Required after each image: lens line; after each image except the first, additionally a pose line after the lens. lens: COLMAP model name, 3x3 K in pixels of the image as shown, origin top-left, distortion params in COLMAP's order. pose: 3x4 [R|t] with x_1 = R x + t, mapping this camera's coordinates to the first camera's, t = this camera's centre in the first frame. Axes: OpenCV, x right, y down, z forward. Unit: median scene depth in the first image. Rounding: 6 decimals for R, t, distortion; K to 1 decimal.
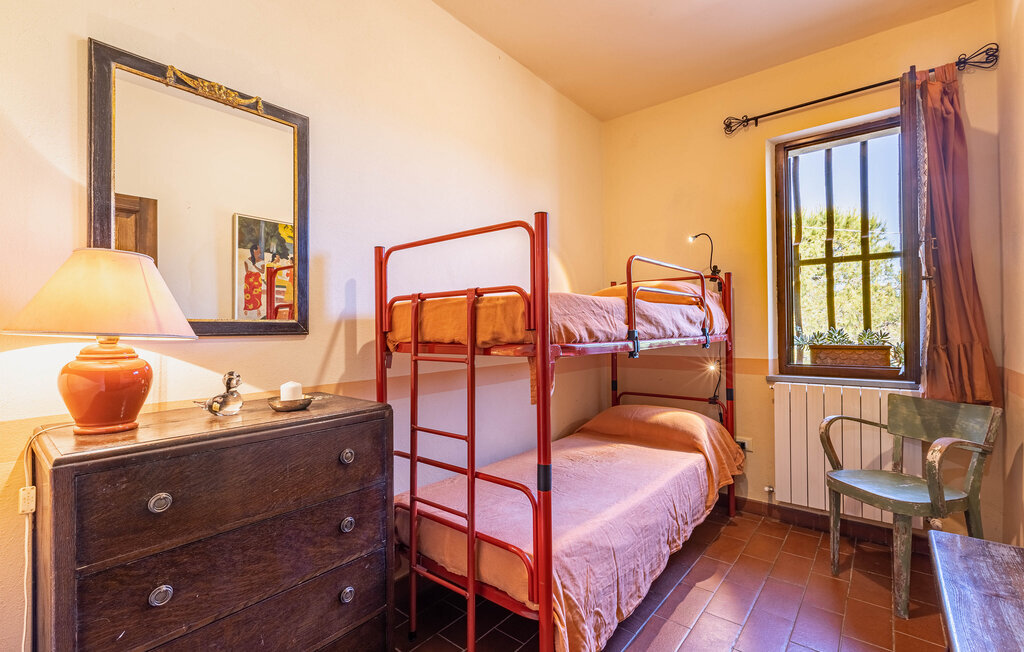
lens RADIAL K [[457.2, 0, 512.1], [0, 457.2, 325.8], [0, 0, 1]] dist [-0.004416, 0.000652]
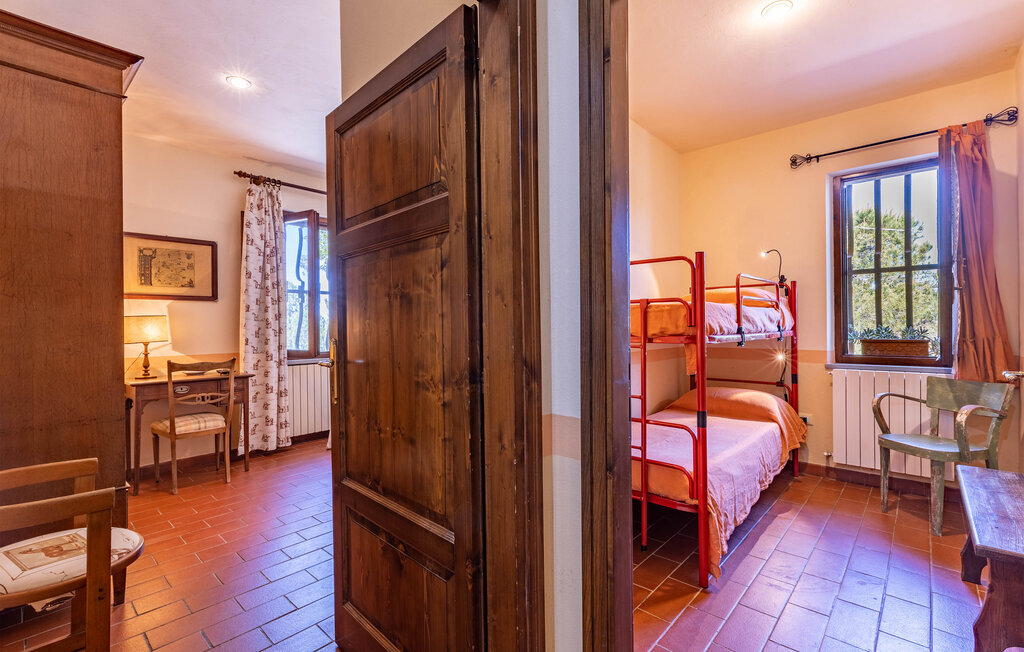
lens RADIAL K [[457.2, 0, 512.0], [0, 457.2, 326.8], [0, 0, 1]] dist [-0.004416, 0.000652]
pose [[0.998912, 0.001547, -0.046611, -0.301056], [-0.001199, 0.999971, 0.007487, -0.000312], [0.046621, -0.007423, 0.998885, -0.356521]]
